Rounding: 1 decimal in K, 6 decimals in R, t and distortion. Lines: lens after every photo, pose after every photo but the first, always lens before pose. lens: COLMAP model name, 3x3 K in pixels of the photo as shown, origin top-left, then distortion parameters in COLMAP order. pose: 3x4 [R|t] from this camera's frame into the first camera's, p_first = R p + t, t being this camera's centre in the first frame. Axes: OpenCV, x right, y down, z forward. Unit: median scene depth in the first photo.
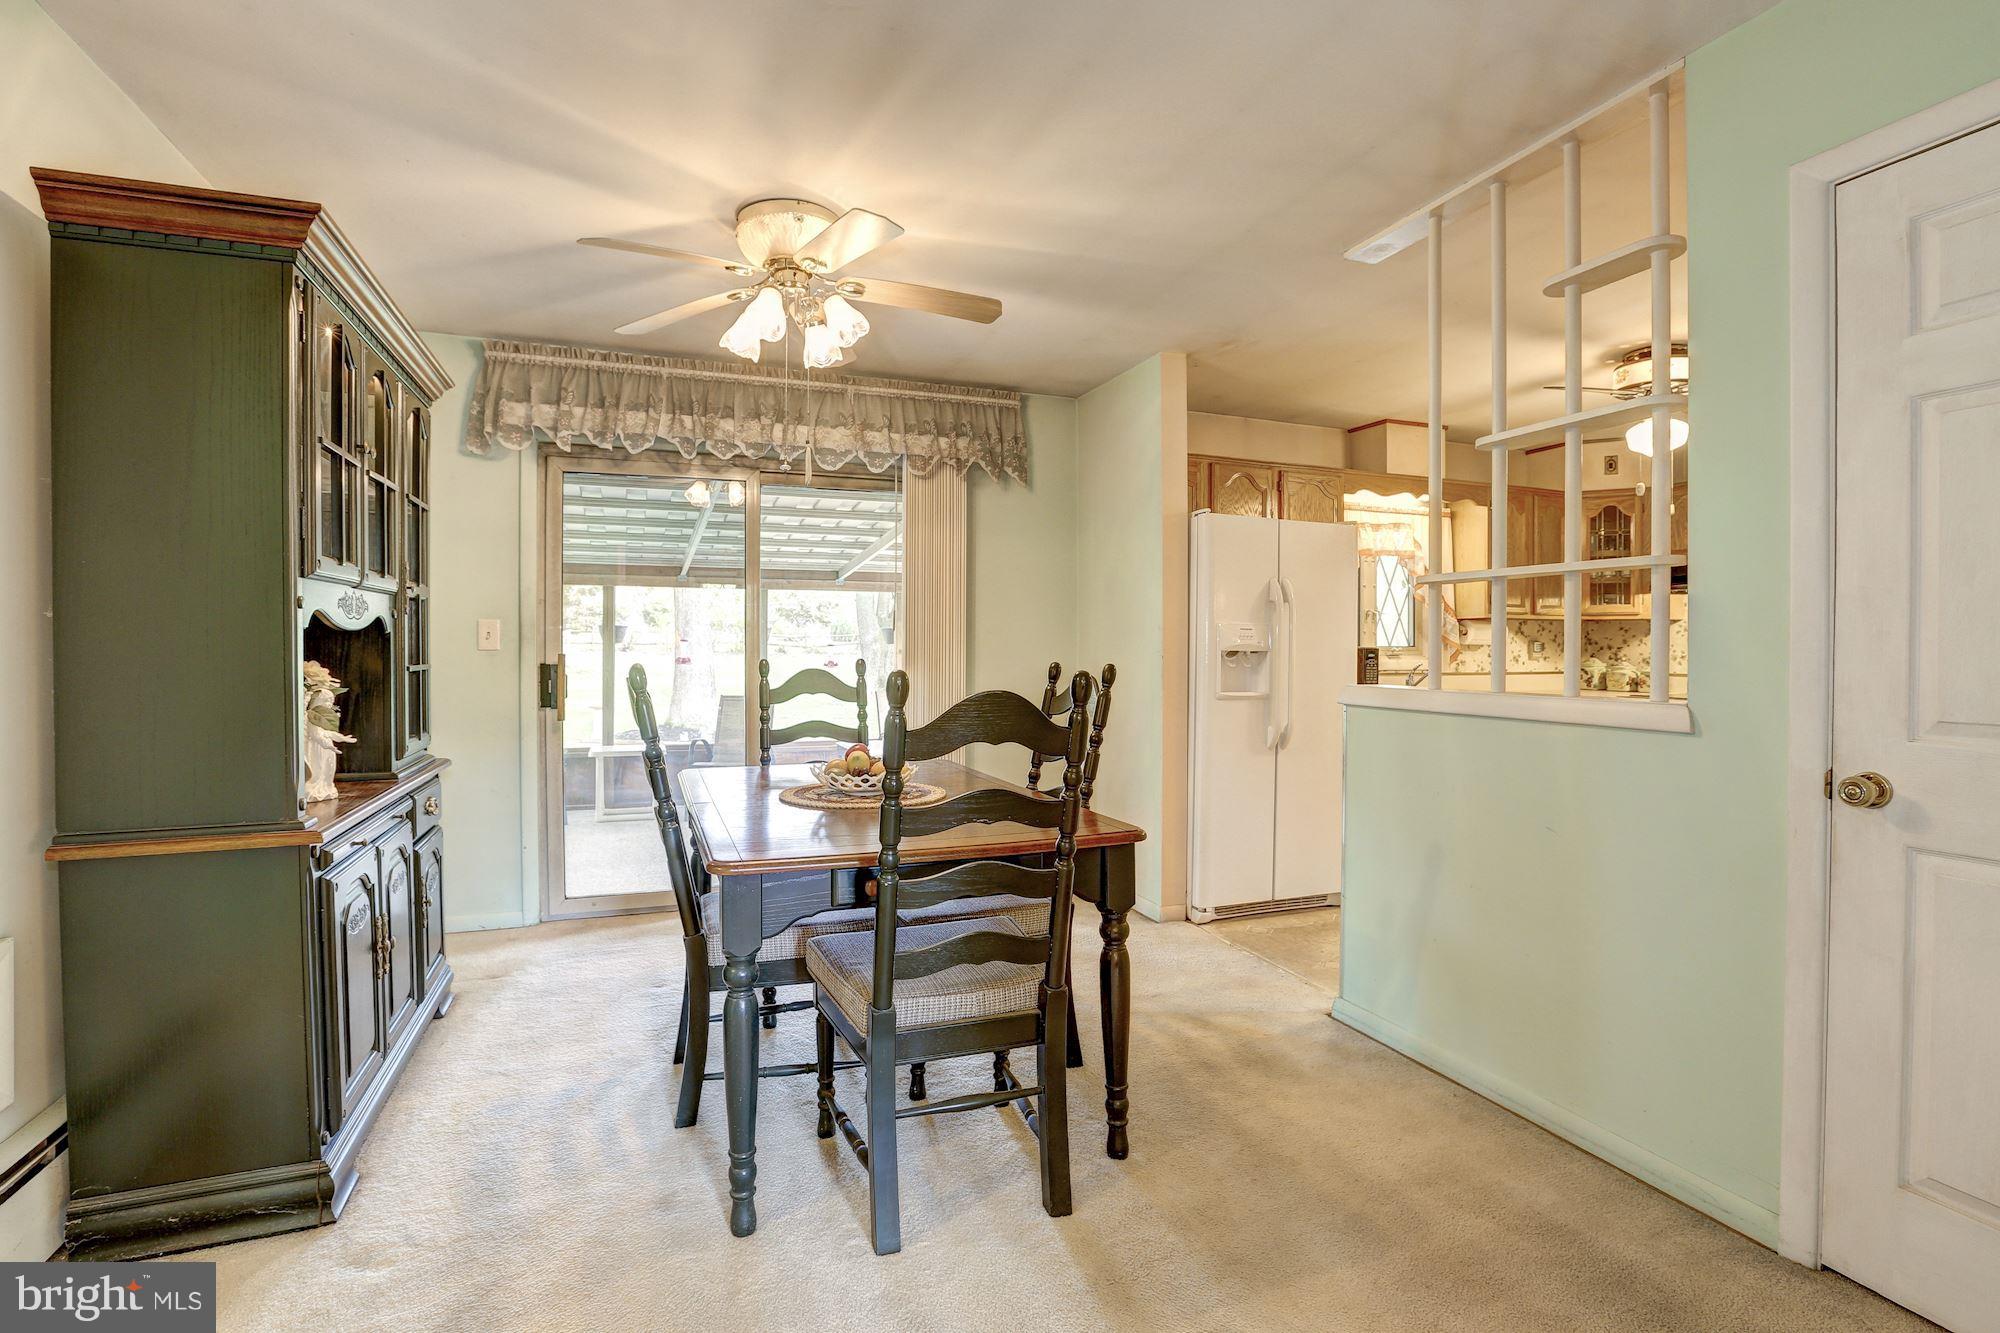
lens RADIAL K [[915.9, 0, 1008.4], [0, 915.9, 662.0], [0, 0, 1]] dist [-0.031515, 0.000291]
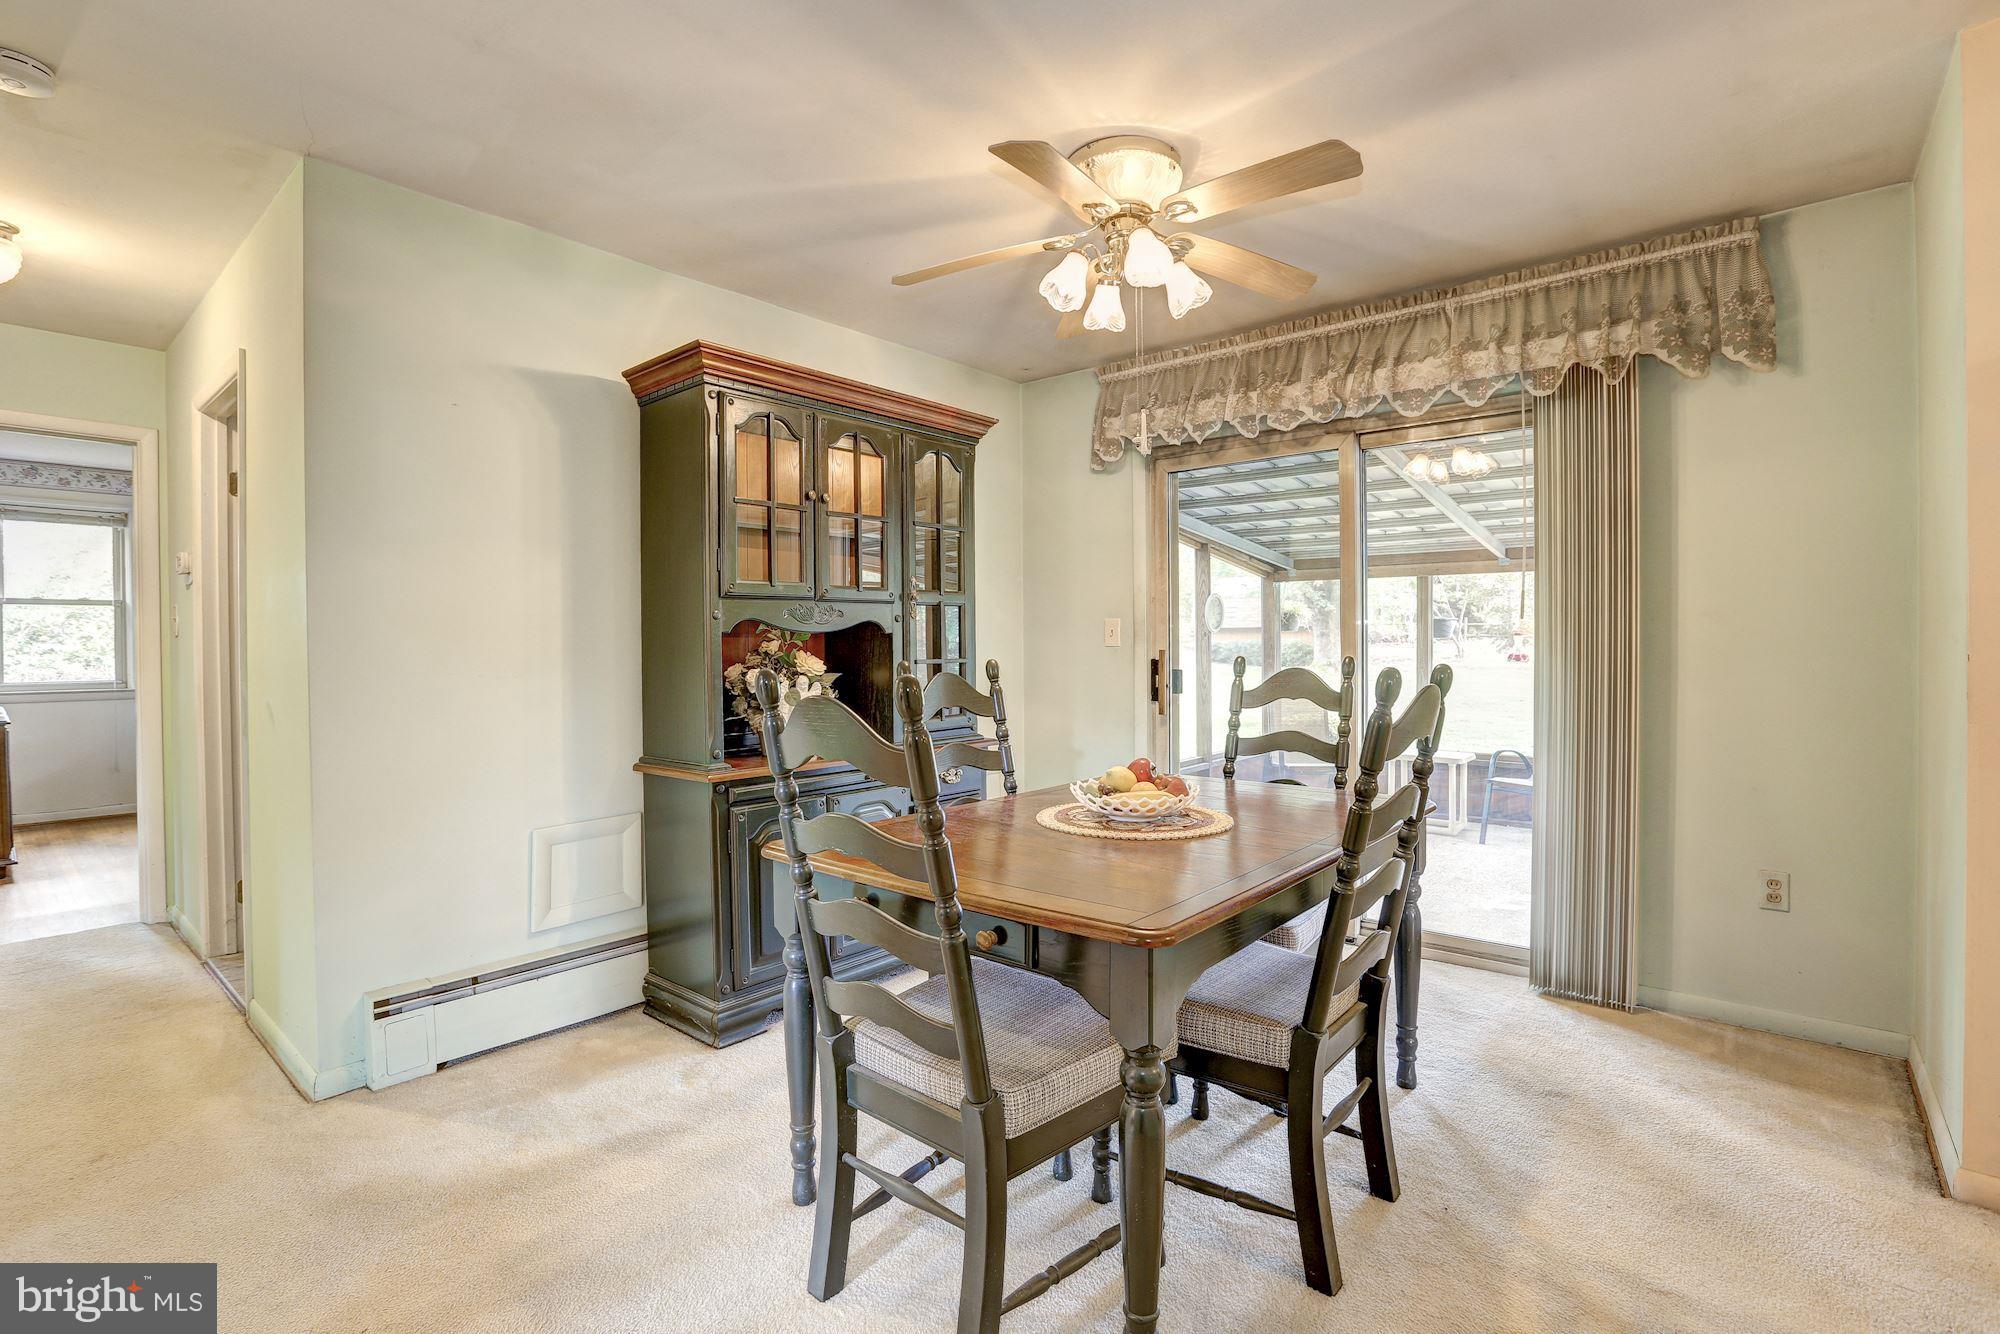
lens RADIAL K [[941.5, 0, 1001.5], [0, 941.5, 664.2], [0, 0, 1]] dist [-0.022821, 0.000131]
pose [[0.480841, 0.016358, -0.876655, 0.339725], [-0.010204, 0.999863, 0.013060, -0.004237], [0.876749, 0.002665, 0.480942, 0.300077]]
